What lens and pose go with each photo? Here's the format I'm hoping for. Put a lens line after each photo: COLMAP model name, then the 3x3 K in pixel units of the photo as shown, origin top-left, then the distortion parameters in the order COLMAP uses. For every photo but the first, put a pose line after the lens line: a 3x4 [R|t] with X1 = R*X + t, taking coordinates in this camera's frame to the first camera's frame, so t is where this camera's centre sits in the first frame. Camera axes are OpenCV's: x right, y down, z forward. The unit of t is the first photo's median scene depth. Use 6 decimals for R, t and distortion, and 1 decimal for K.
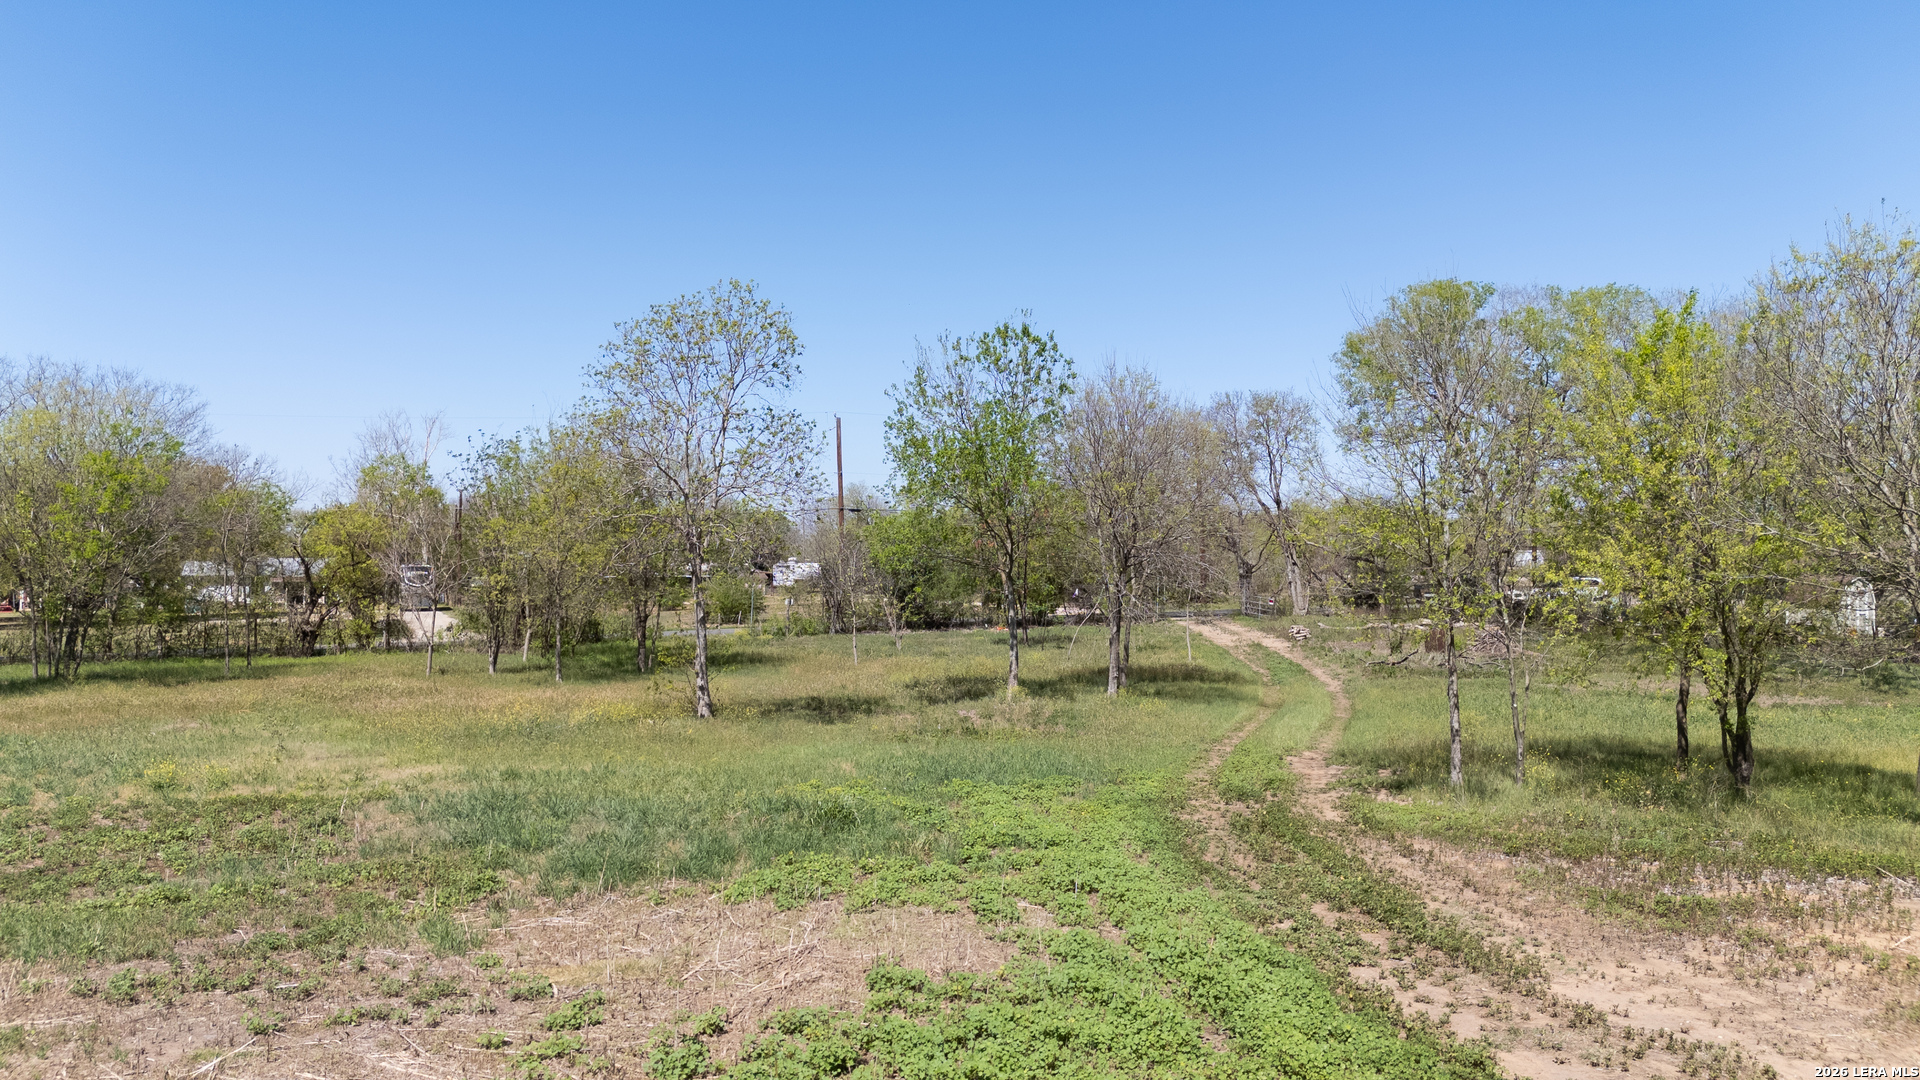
lens RADIAL K [[1421.3, 0, 970.1], [0, 1421.3, 525.2], [0, 0, 1]] dist [0.069871, -0.064899]
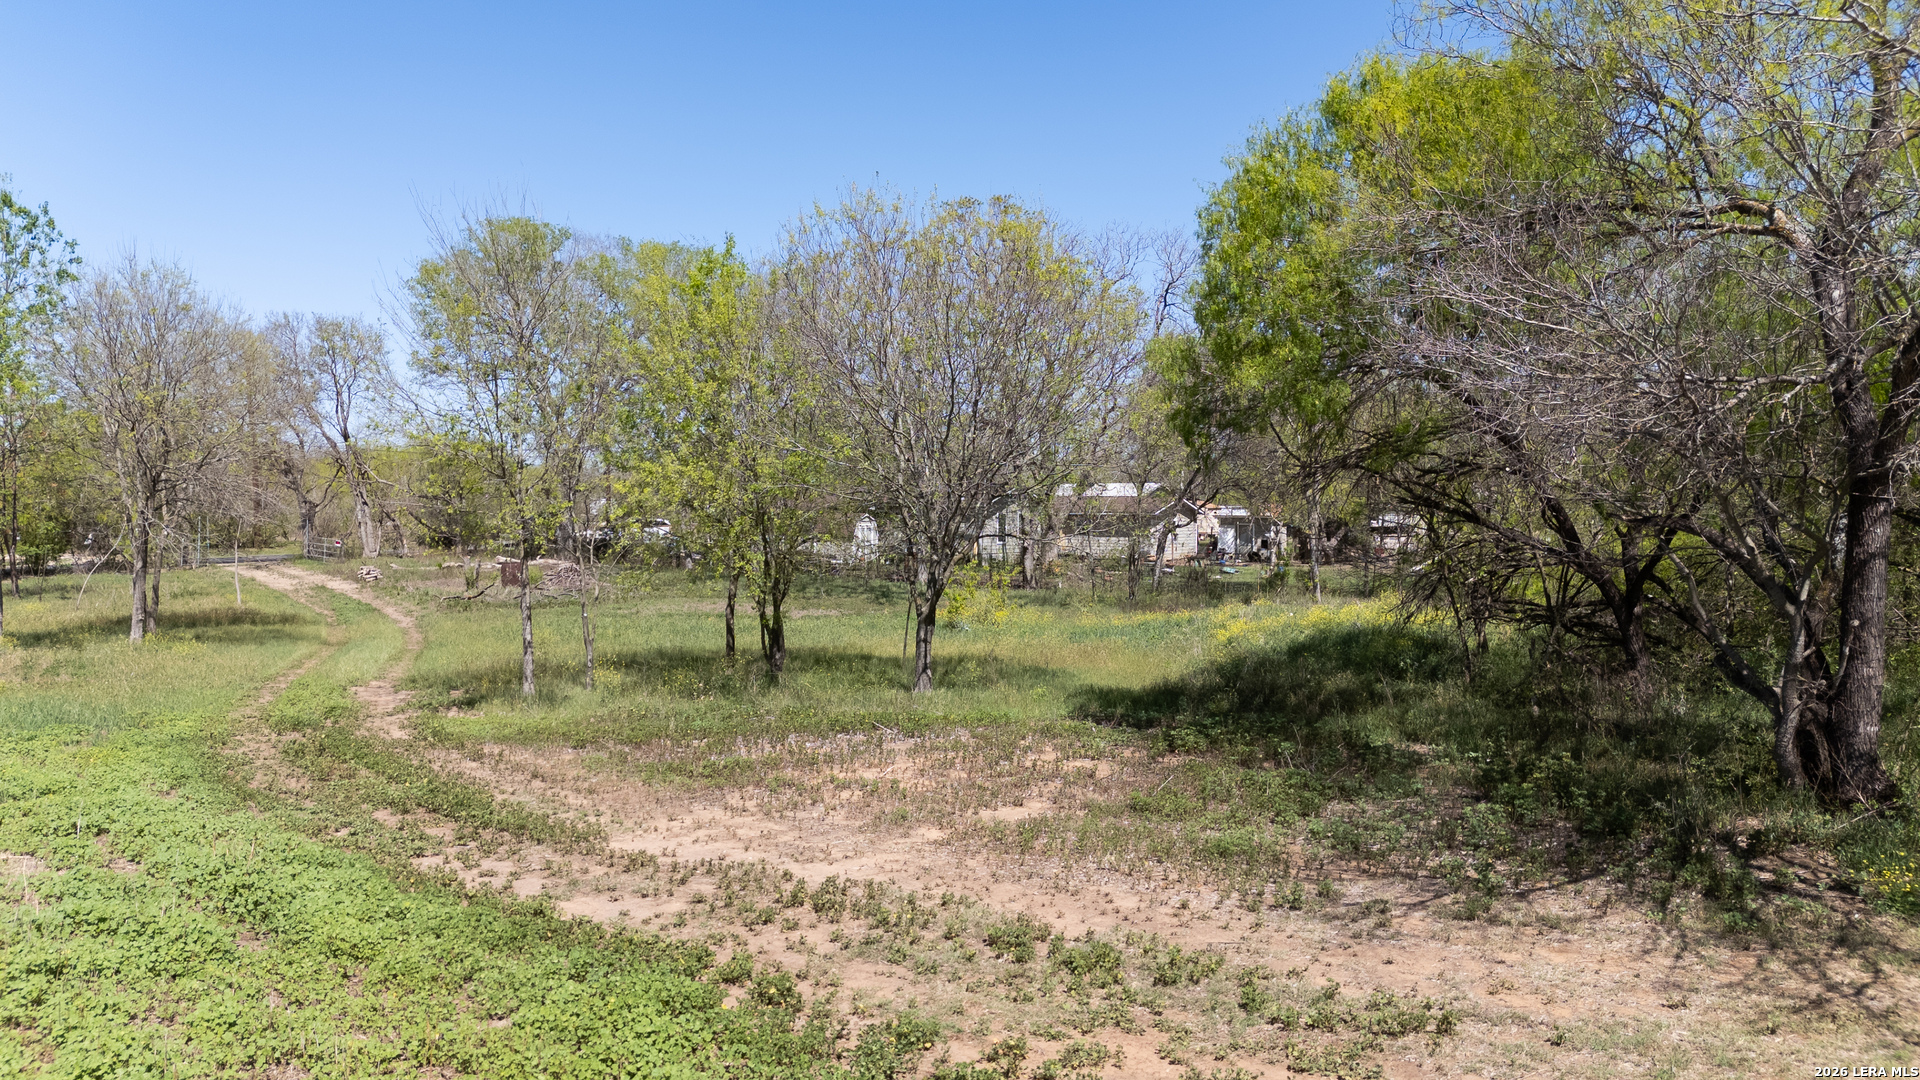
lens RADIAL K [[1421.3, 0, 961.7], [0, 1421.3, 530.8], [0, 0, 1]] dist [0.069871, -0.064899]
pose [[0.815847, -0.010063, 0.578181, 0.004559], [-0.012268, 0.999322, 0.034704, 0.026337], [-0.578138, -0.035406, 0.815170, 0.000907]]
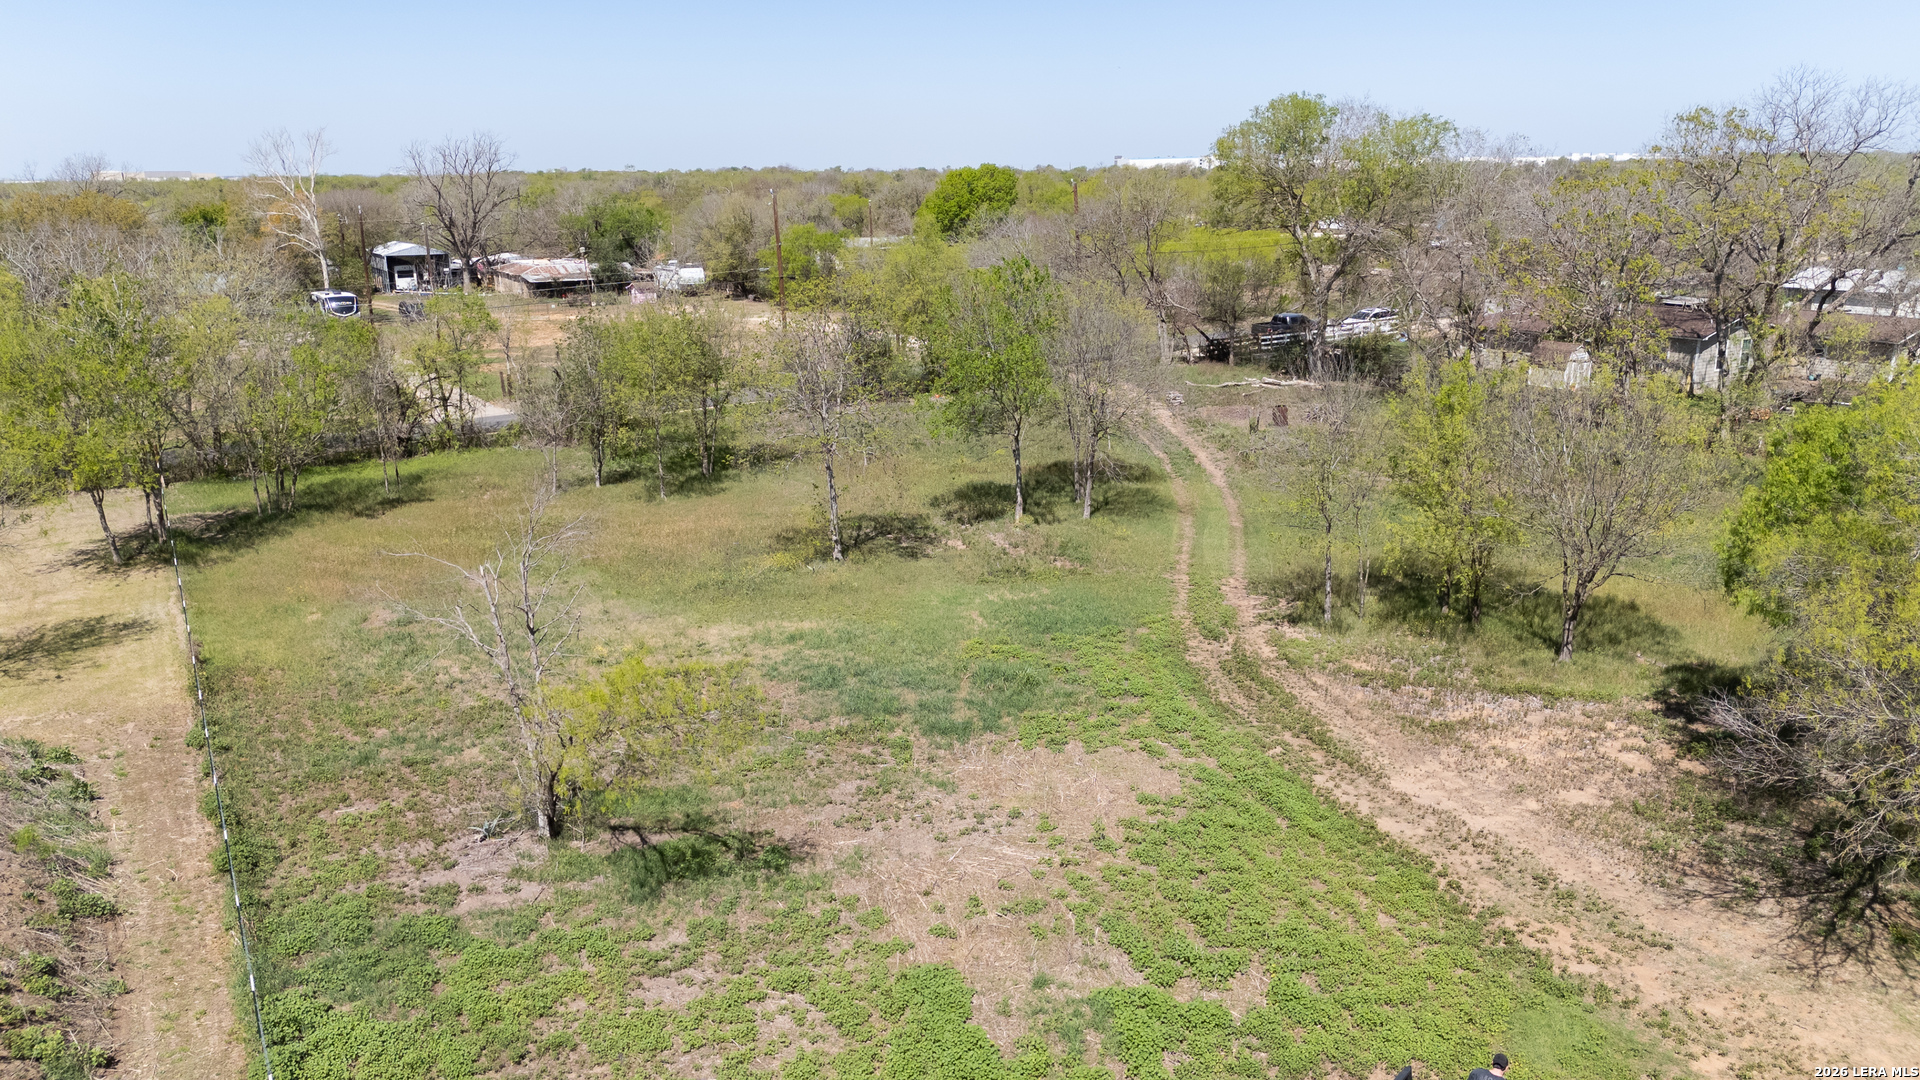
lens RADIAL K [[1421.3, 0, 966.0], [0, 1421.3, 539.8], [0, 0, 1]] dist [0.069871, -0.064899]
pose [[0.990837, -0.042415, 0.128229, -0.350377], [0.006053, 0.962401, 0.271565, -0.422506], [-0.134926, -0.268300, 0.953840, -0.651616]]
